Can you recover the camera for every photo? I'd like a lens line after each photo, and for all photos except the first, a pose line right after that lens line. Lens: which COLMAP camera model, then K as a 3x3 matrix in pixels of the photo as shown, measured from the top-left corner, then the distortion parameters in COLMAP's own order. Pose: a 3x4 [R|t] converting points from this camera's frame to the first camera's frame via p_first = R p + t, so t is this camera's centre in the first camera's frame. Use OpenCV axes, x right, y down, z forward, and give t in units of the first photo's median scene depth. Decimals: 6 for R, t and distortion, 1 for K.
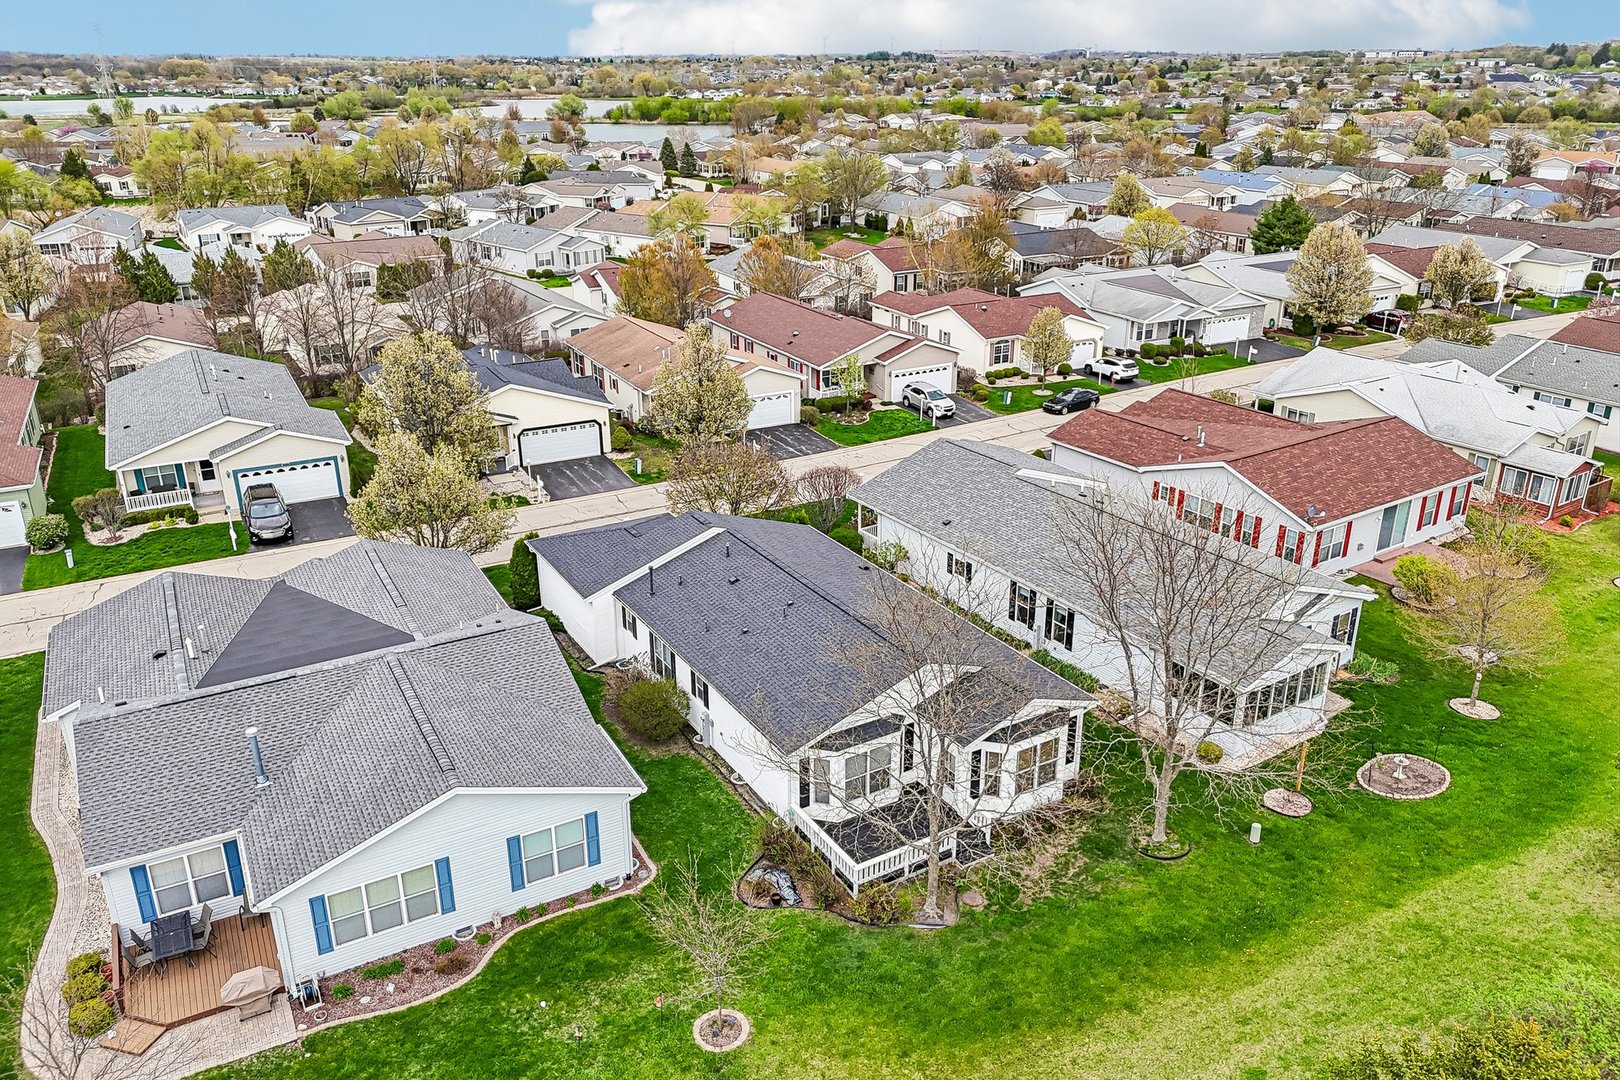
lens RADIAL K [[1193.2, 0, 812.1], [0, 1193.2, 533.6], [0, 0, 1]] dist [0.042713, -0.006401]
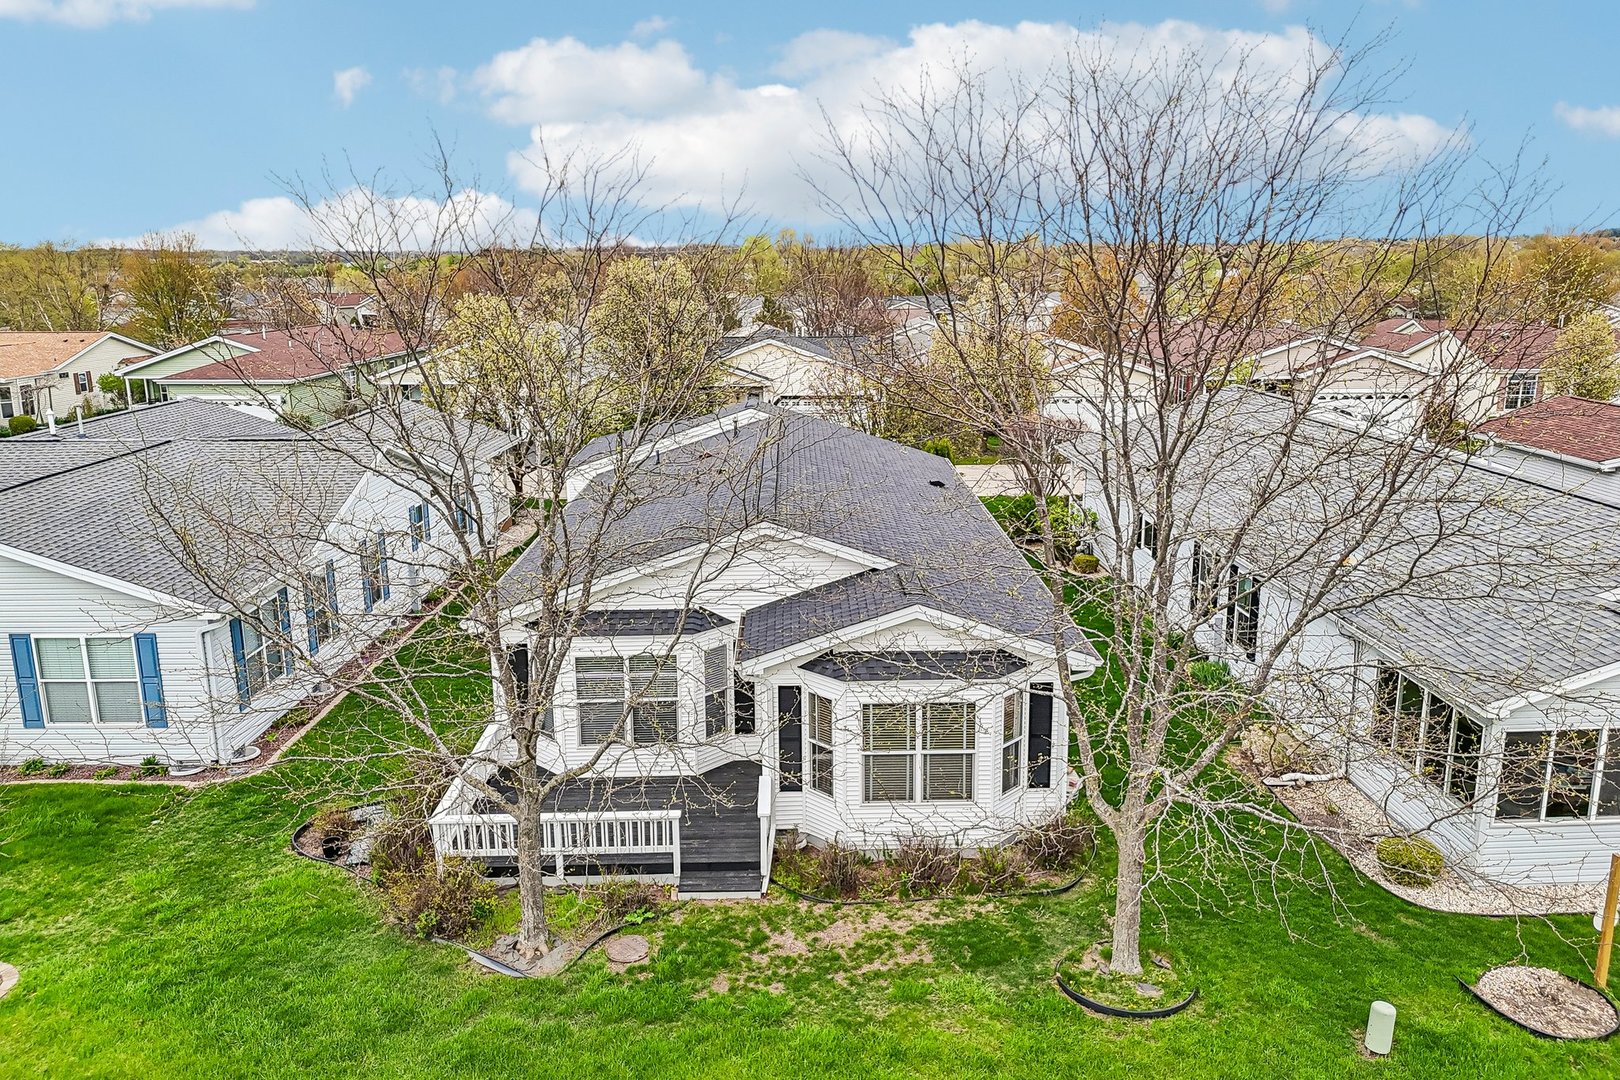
lens RADIAL K [[1193.2, 0, 812.1], [0, 1193.2, 533.6], [0, 0, 1]] dist [0.042713, -0.006401]
pose [[0.868619, 0.115744, -0.481772, 0.234141], [-0.182867, 0.978575, -0.094604, 0.101548], [0.460500, 0.170275, 0.871175, 0.342388]]
